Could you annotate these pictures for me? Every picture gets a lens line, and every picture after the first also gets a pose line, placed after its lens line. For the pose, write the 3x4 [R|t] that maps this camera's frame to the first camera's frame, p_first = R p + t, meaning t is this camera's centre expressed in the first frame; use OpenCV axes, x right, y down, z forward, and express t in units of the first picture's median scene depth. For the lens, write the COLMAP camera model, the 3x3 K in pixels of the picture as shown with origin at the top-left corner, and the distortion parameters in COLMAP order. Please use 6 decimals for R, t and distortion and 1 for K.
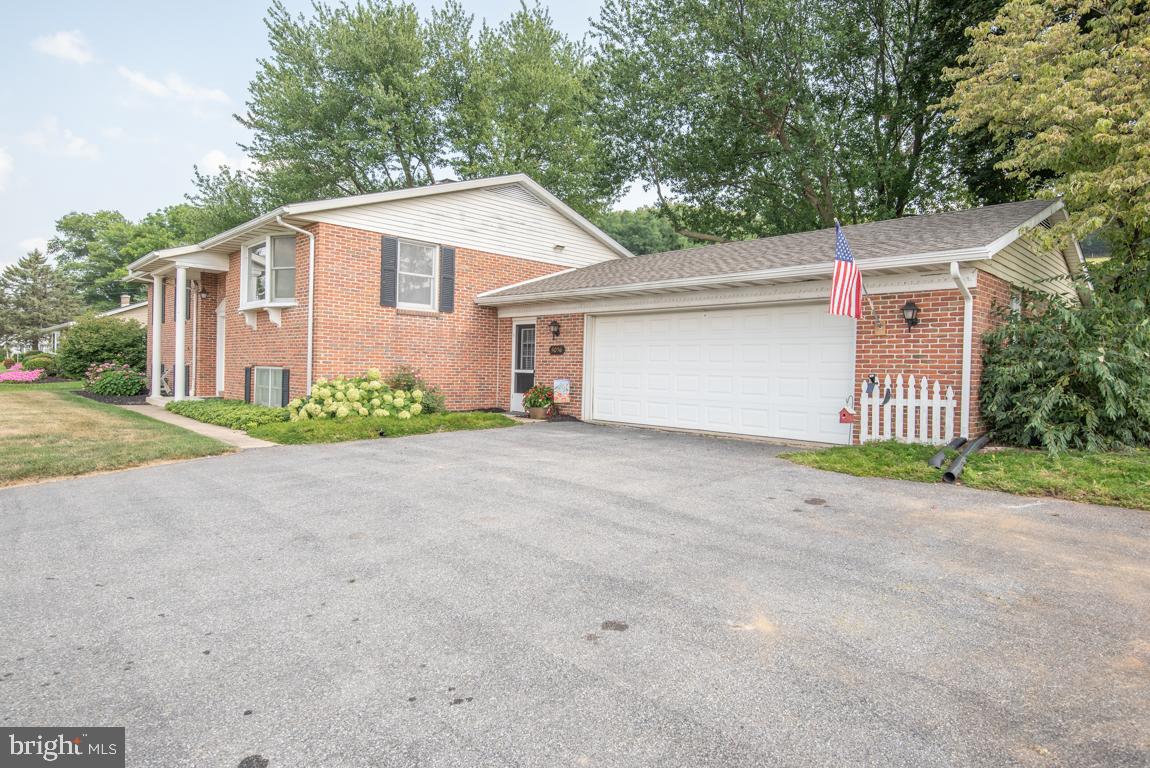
lens RADIAL K [[656.6, 0, 575.2], [0, 656.6, 380.7], [0, 0, 1]] dist [-0.008336, -0.017977]
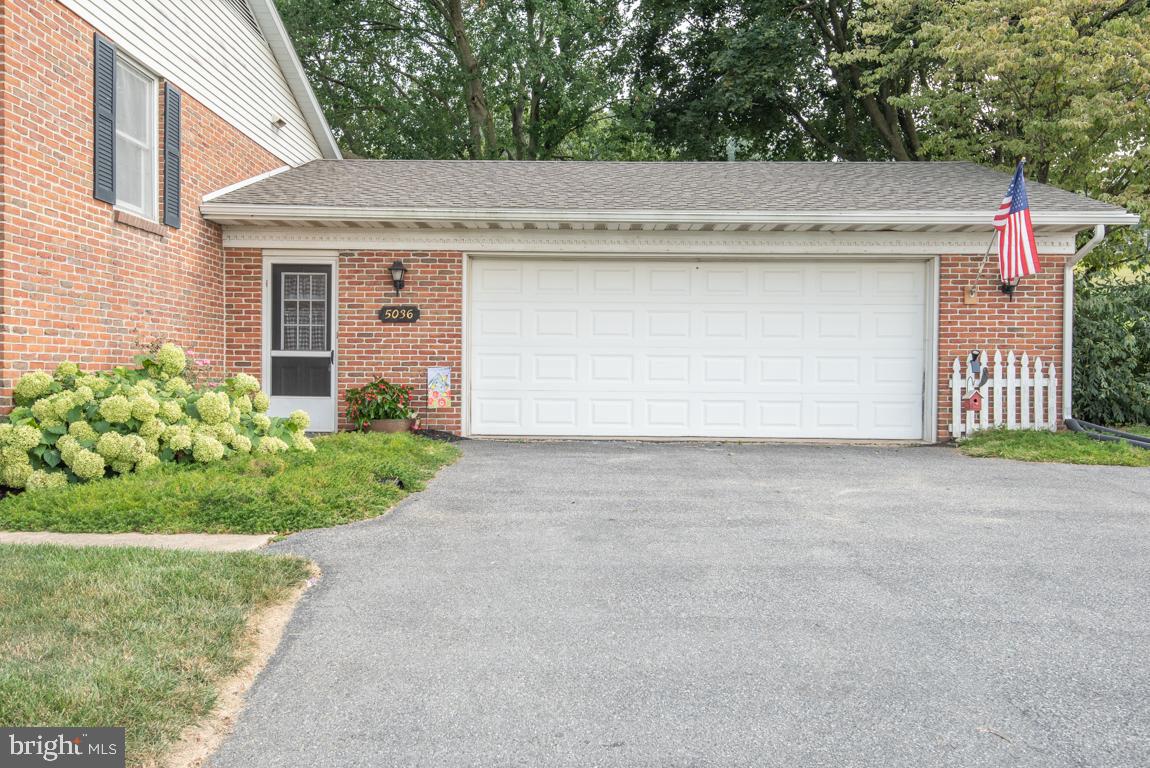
lens RADIAL K [[977.7, 0, 574.9], [0, 977.7, 381.7], [0, 0, 1]] dist [0.037023, 0.000255]
pose [[0.700428, -0.025119, 0.713281, -0.773312], [0.019753, 0.999680, 0.015809, -0.000119], [-0.713450, 0.003016, 0.700700, 0.475461]]
